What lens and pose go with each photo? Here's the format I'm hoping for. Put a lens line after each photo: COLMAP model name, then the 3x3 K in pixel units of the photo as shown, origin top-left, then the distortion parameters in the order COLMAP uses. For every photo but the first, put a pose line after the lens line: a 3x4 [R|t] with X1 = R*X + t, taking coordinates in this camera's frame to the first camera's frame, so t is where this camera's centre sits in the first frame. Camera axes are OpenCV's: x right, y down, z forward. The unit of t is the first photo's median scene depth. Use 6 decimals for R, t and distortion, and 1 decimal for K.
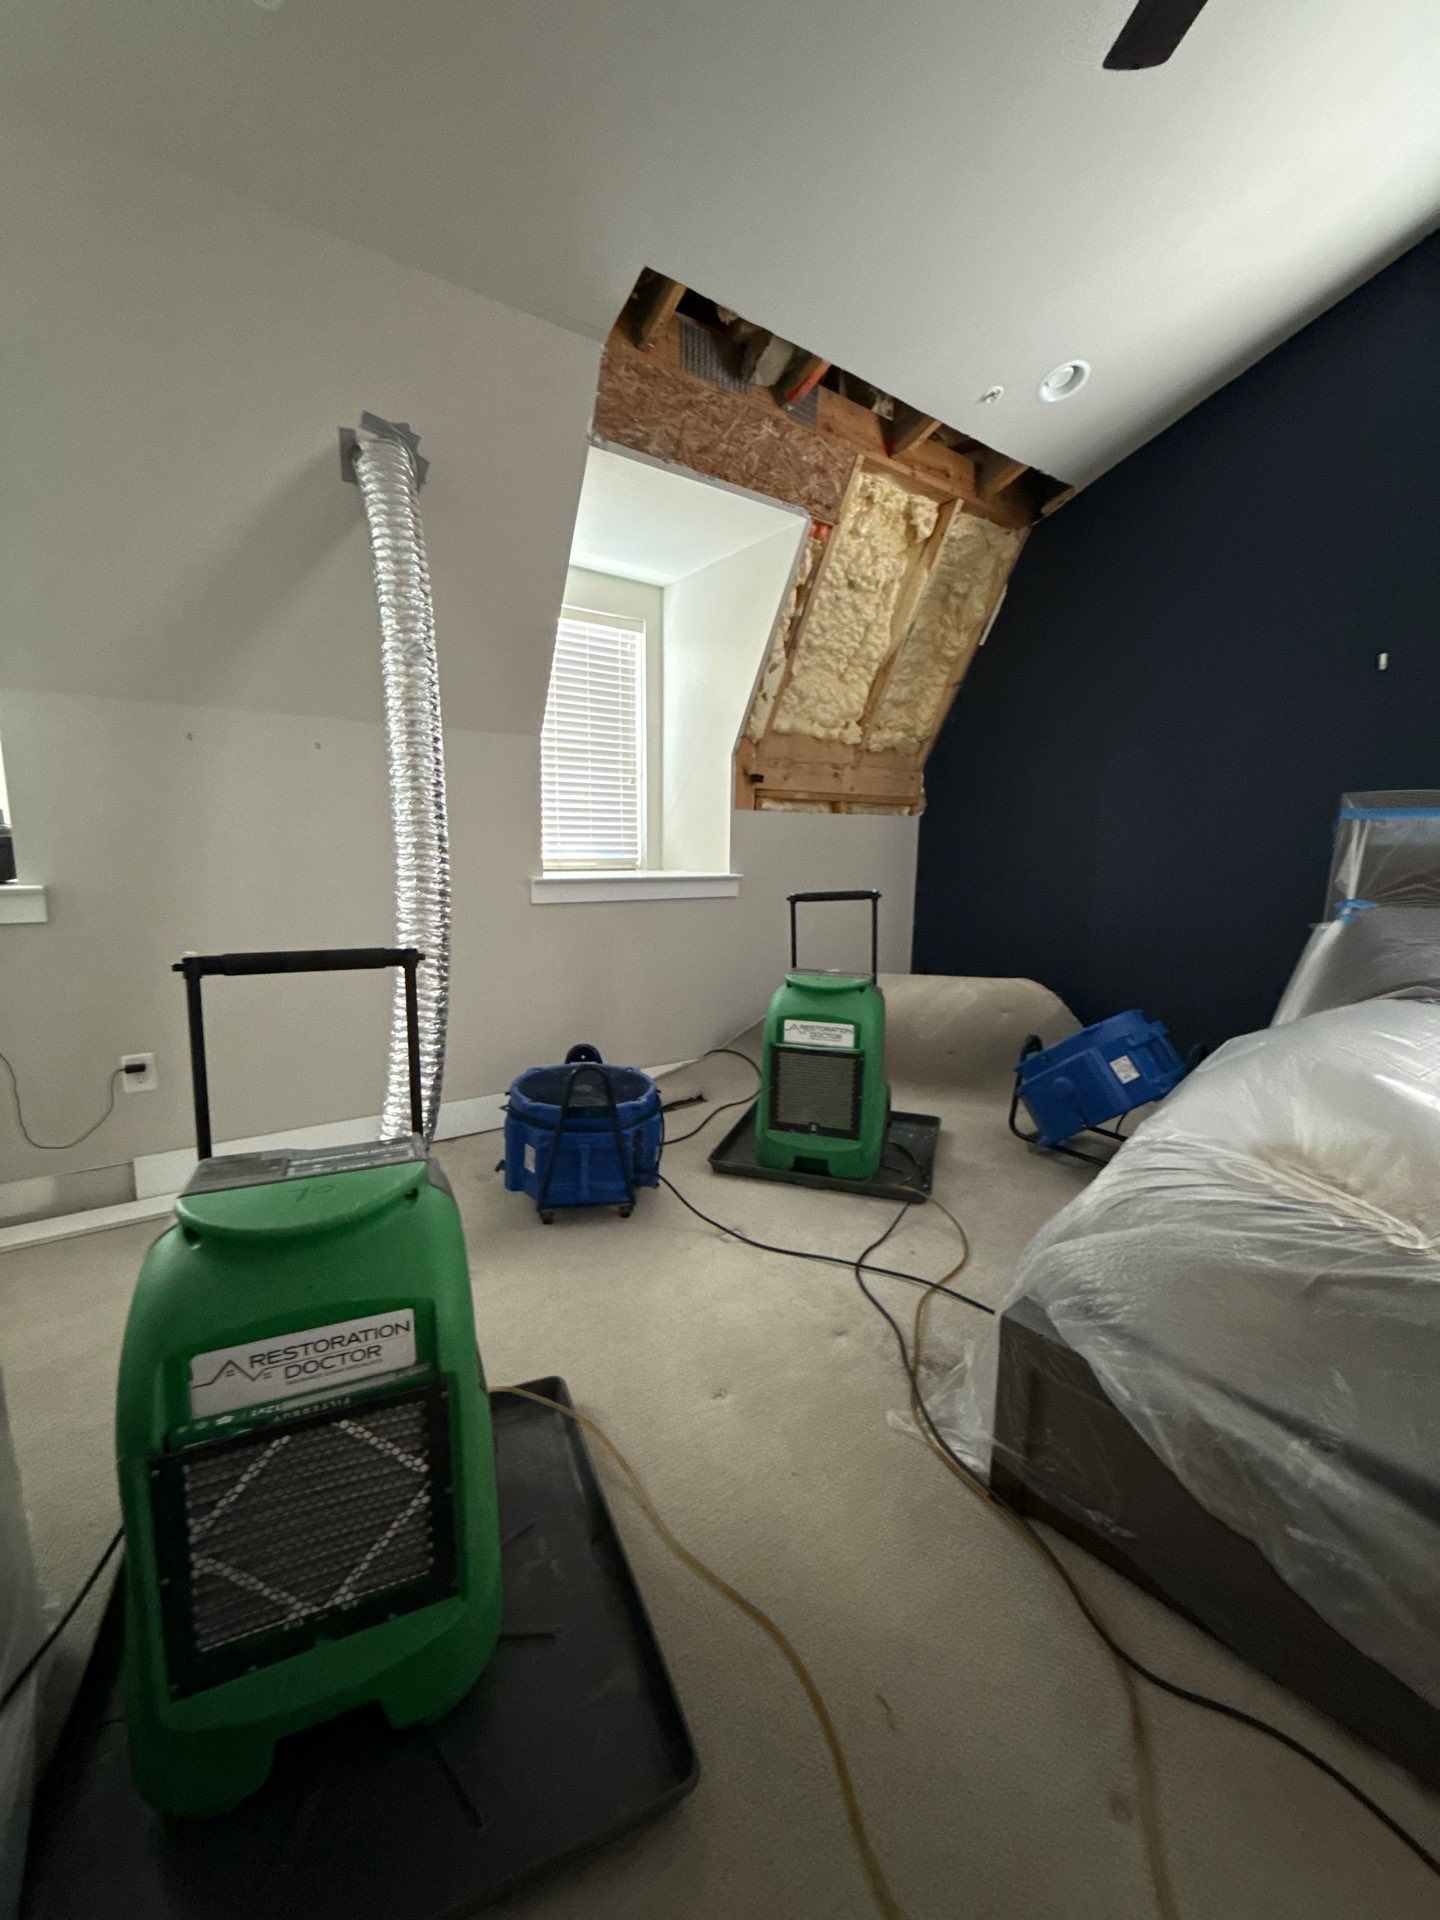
lens RADIAL K [[762.1, 0, 728.2], [0, 762.1, 955.9], [0, 0, 1]] dist [0.006409, 0.000432]
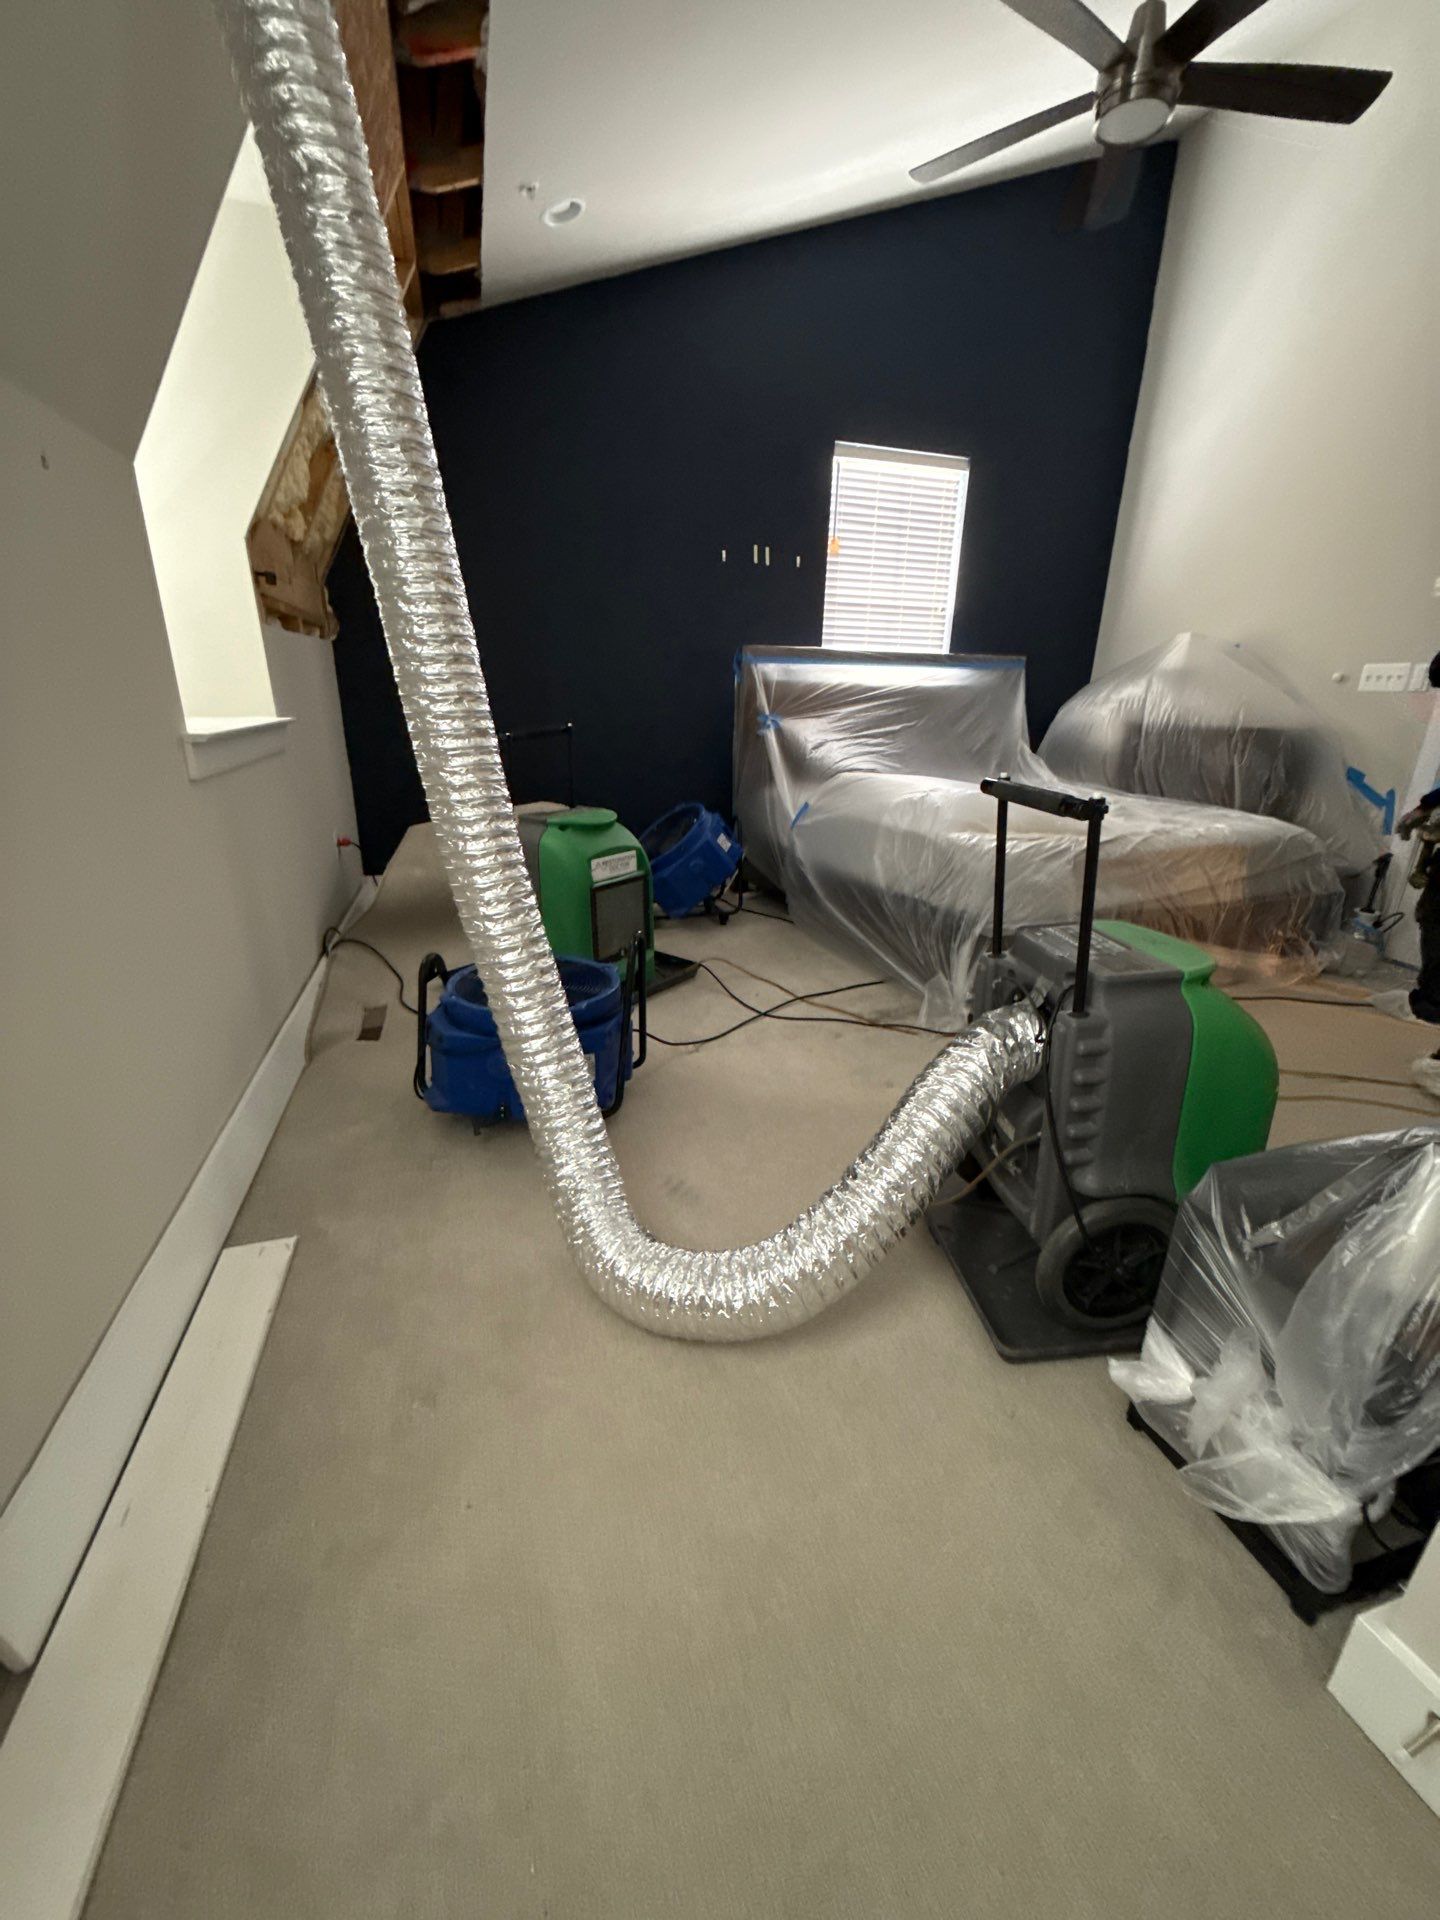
lens RADIAL K [[762.1, 0, 722.6], [0, 762.1, 952.9], [0, 0, 1]] dist [0.006409, 0.000432]
pose [[0.322165, -0.316325, 0.892271, -0.606761], [0.131232, 0.948346, 0.288822, -0.050856], [-0.937544, 0.024047, 0.347036, 0.369652]]
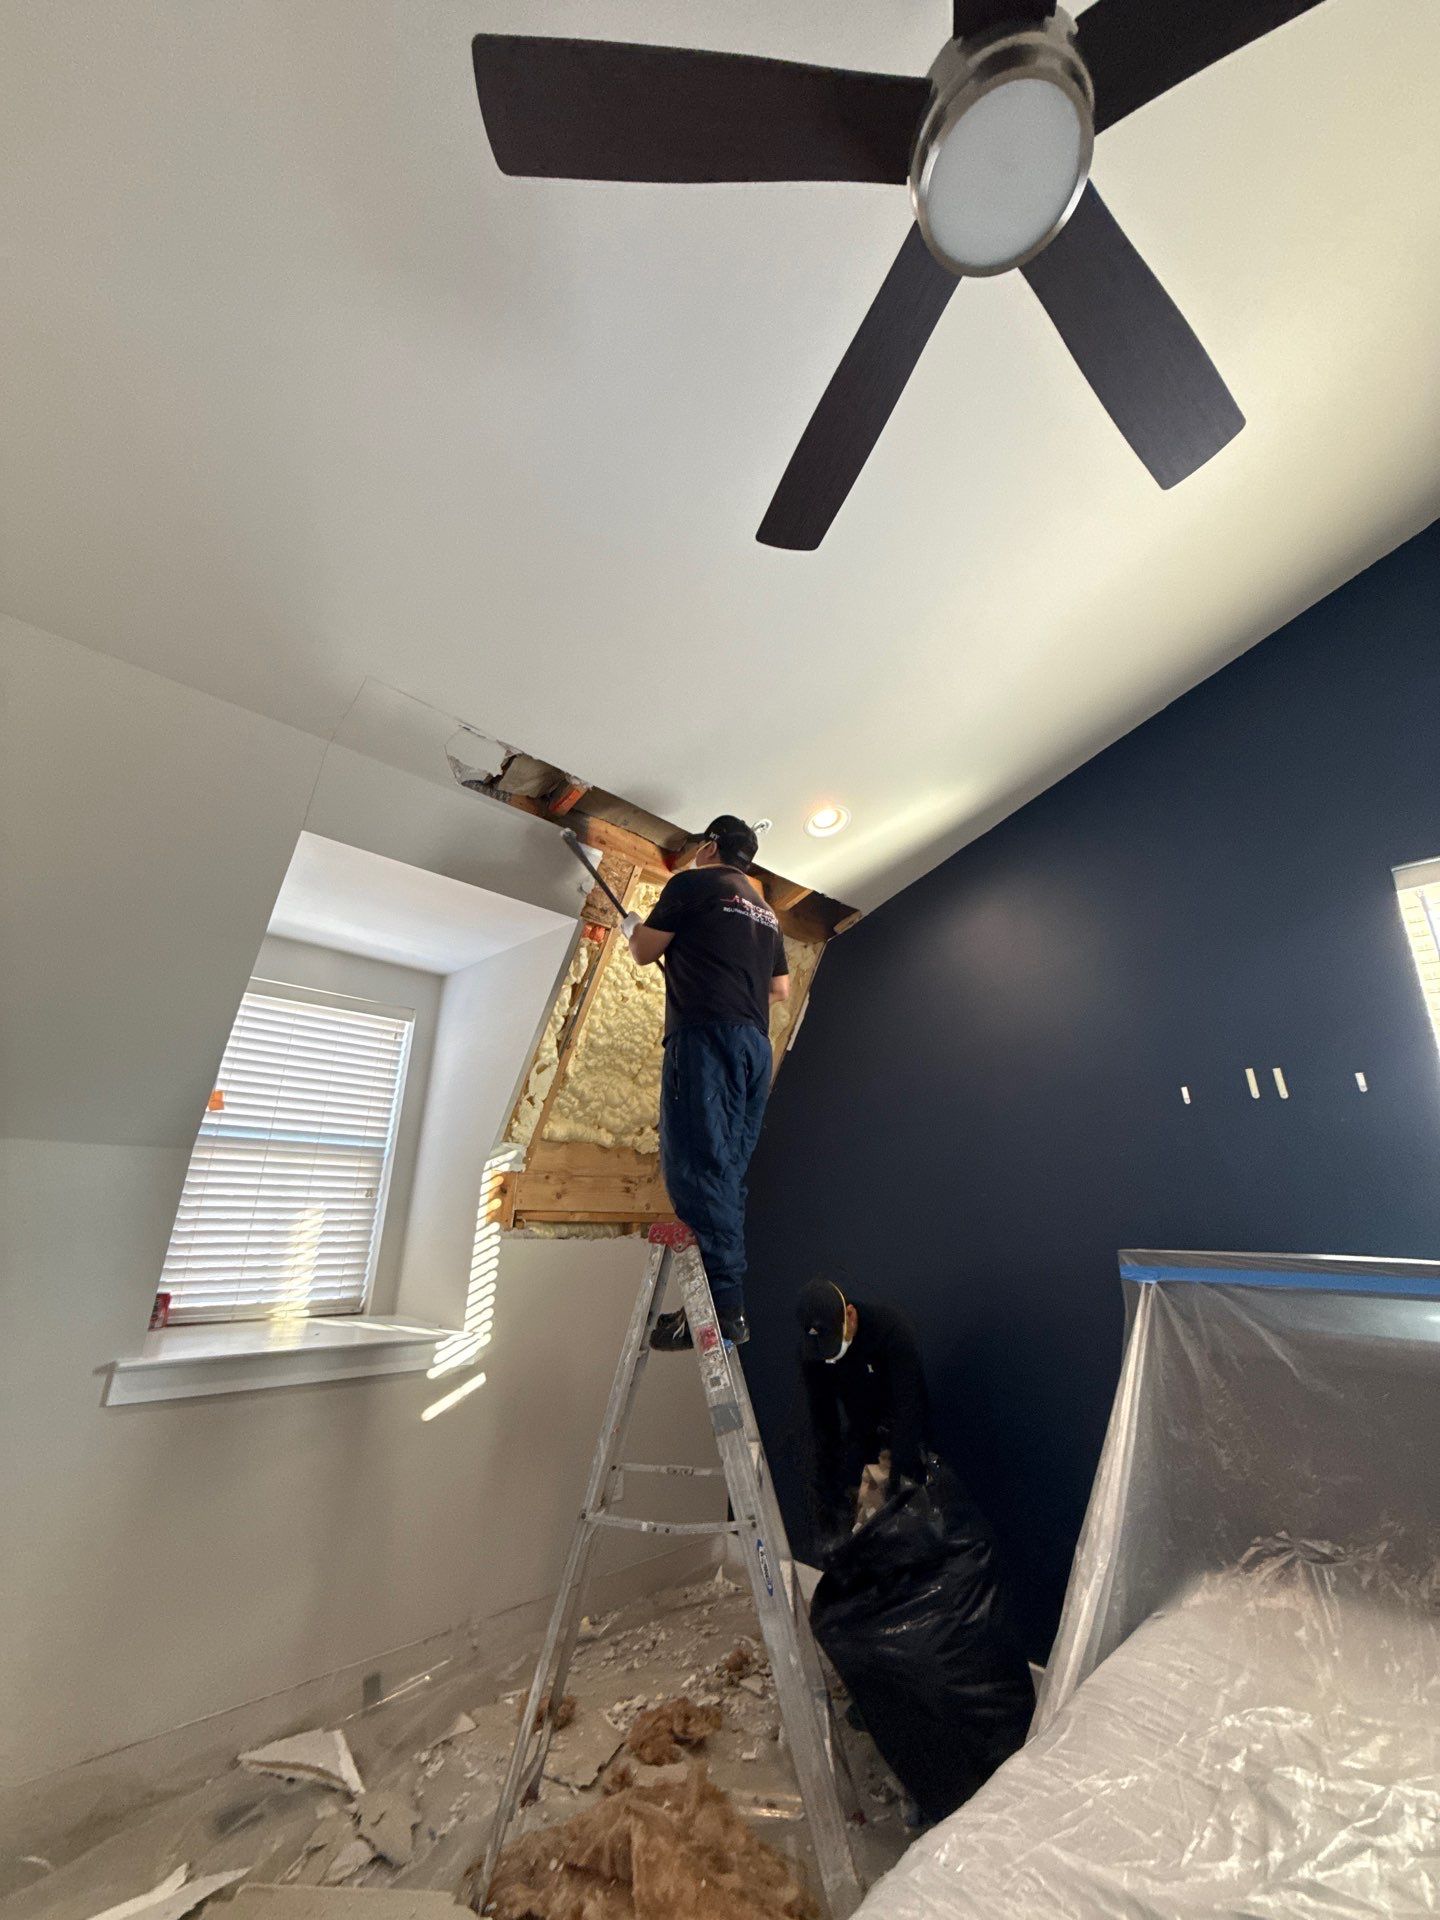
lens RADIAL K [[762.1, 0, 724.9], [0, 762.1, 955.8], [0, 0, 1]] dist [0.006409, 0.000432]
pose [[0.989652, 0.055500, 0.132322, 0.139988], [0.011700, 0.887886, -0.459915, -0.091826], [-0.143012, 0.456703, 0.878049, 0.157276]]
